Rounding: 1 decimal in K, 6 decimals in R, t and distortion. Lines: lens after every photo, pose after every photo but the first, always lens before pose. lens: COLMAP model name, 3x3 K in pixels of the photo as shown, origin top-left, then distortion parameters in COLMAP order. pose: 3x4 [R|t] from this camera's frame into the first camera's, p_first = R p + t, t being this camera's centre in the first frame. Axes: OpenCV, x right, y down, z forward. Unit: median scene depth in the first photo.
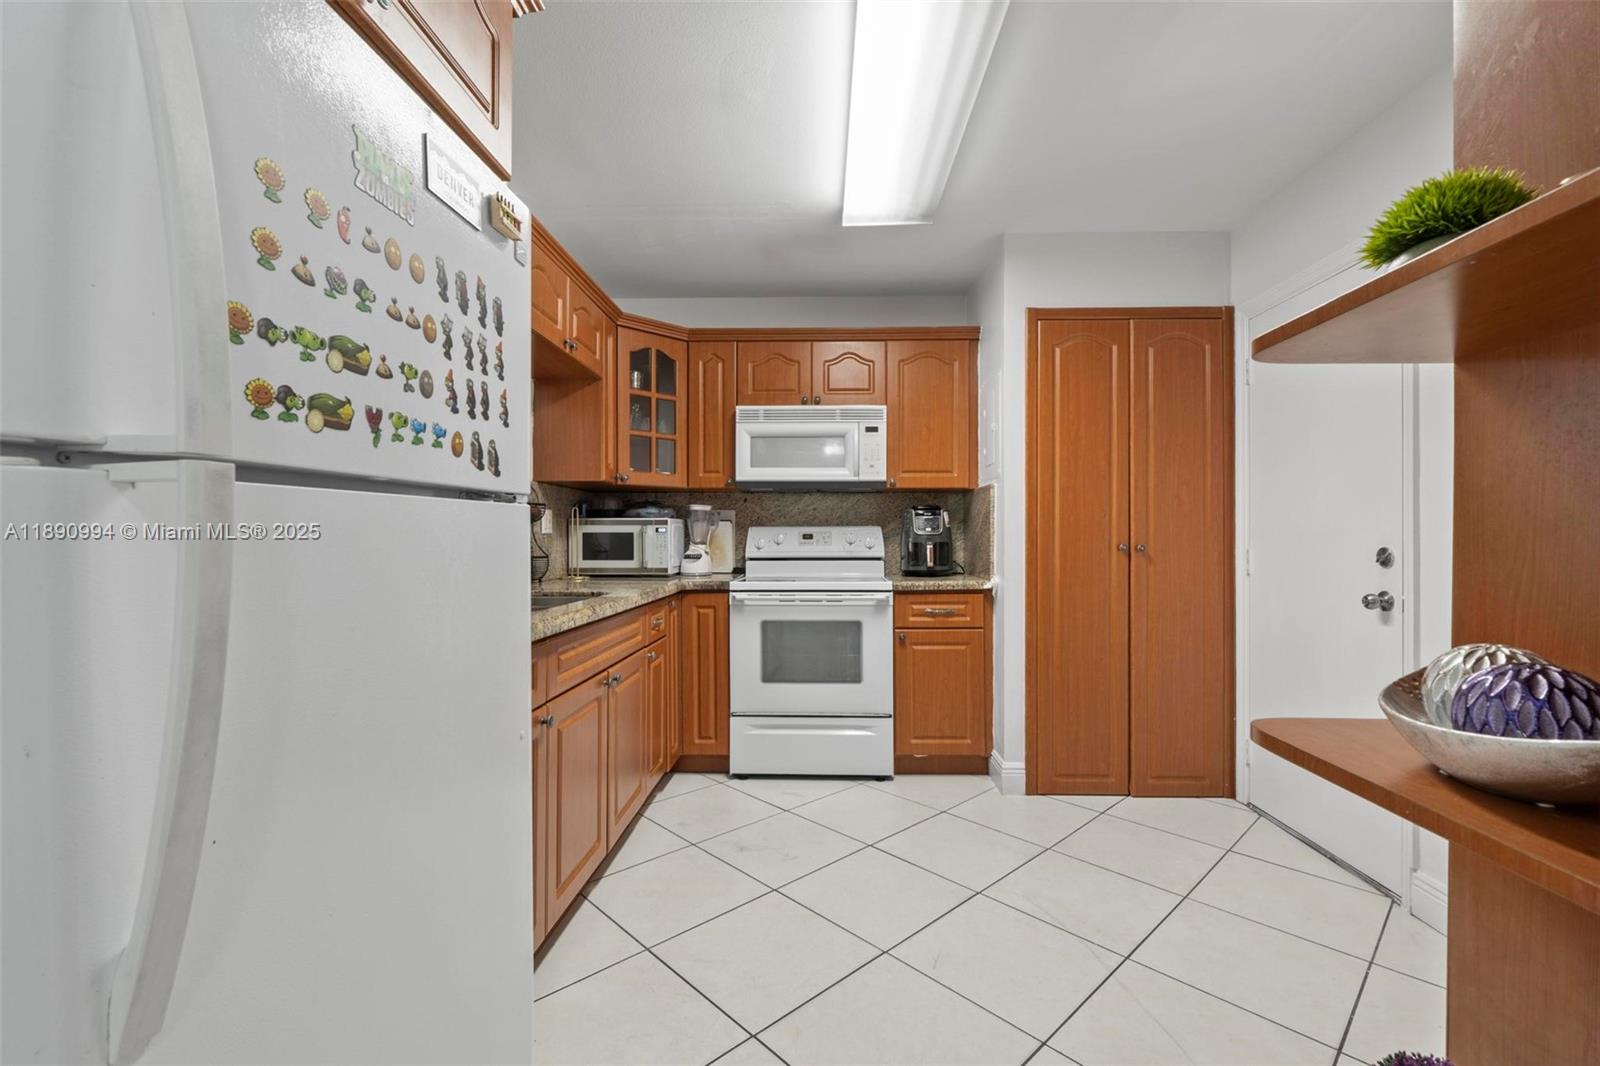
lens RADIAL K [[685.4, 0, 802.4], [0, 685.4, 539.9], [0, 0, 1]] dist [-0.004575, 0.000222]
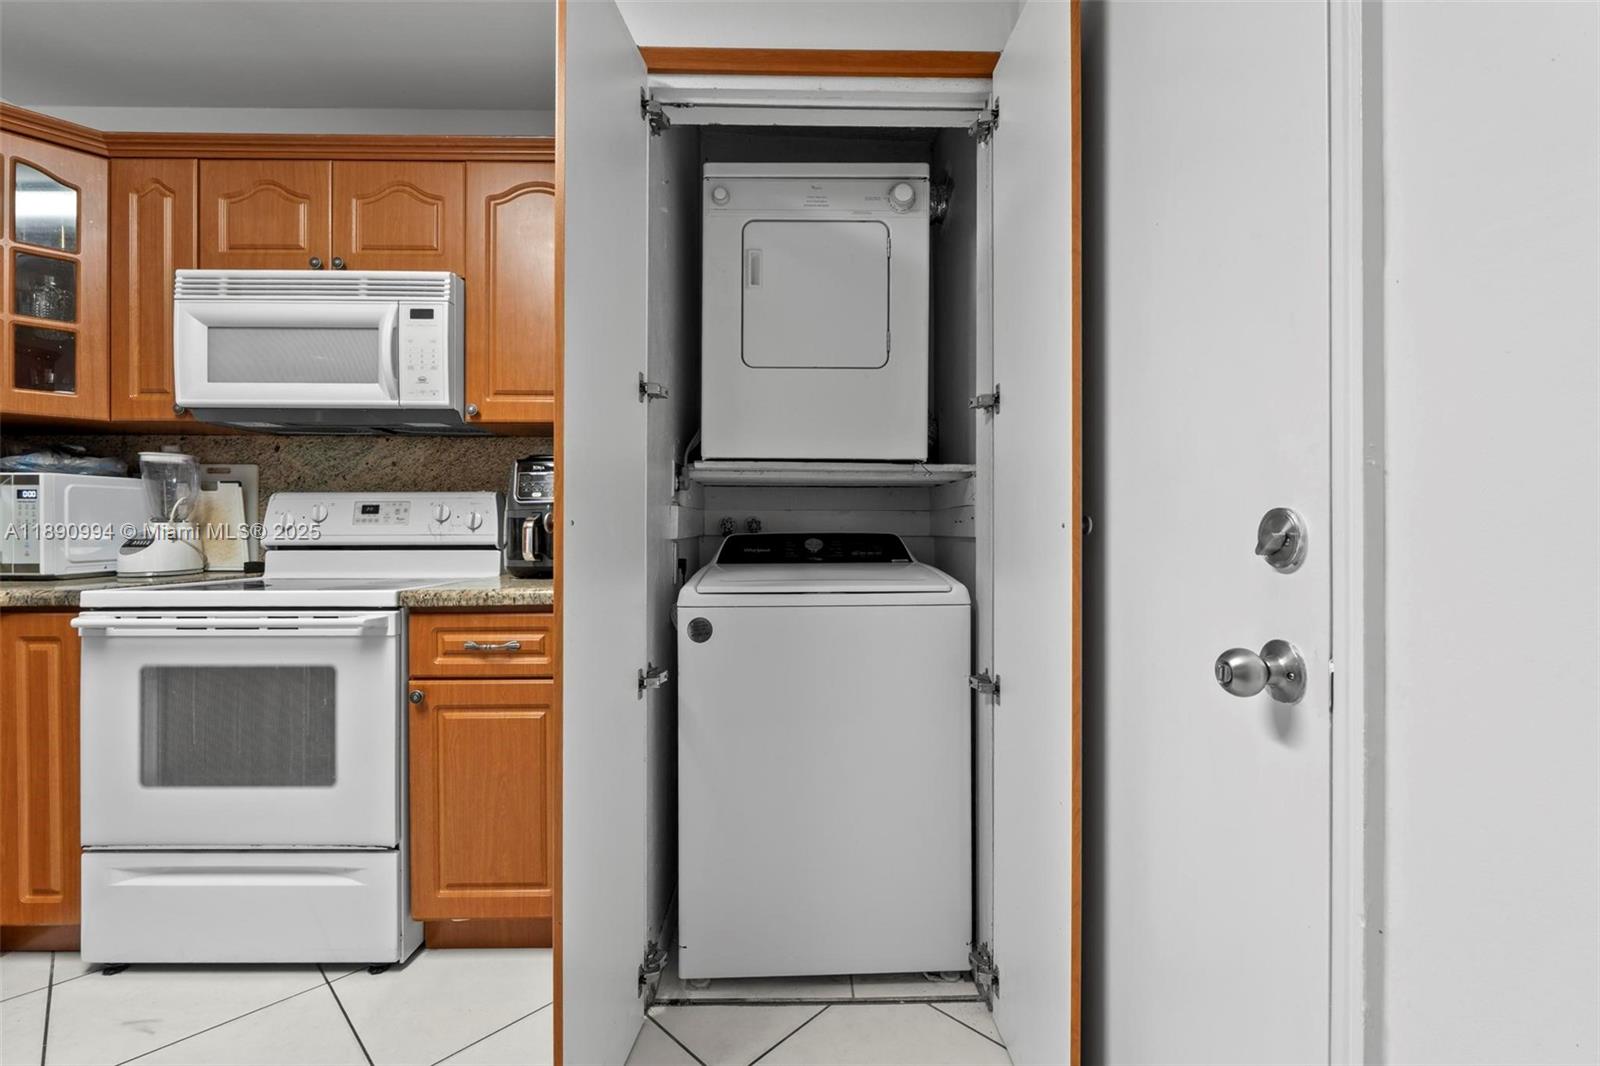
lens RADIAL K [[685.4, 0, 803.6], [0, 685.4, 529.1], [0, 0, 1]] dist [-0.004575, 0.000222]
pose [[0.998873, 0.000051, 0.047470, 0.410793], [-0.000050, 1.000000, -0.000016, 0.014274], [-0.047470, 0.000014, 0.998873, 0.461012]]
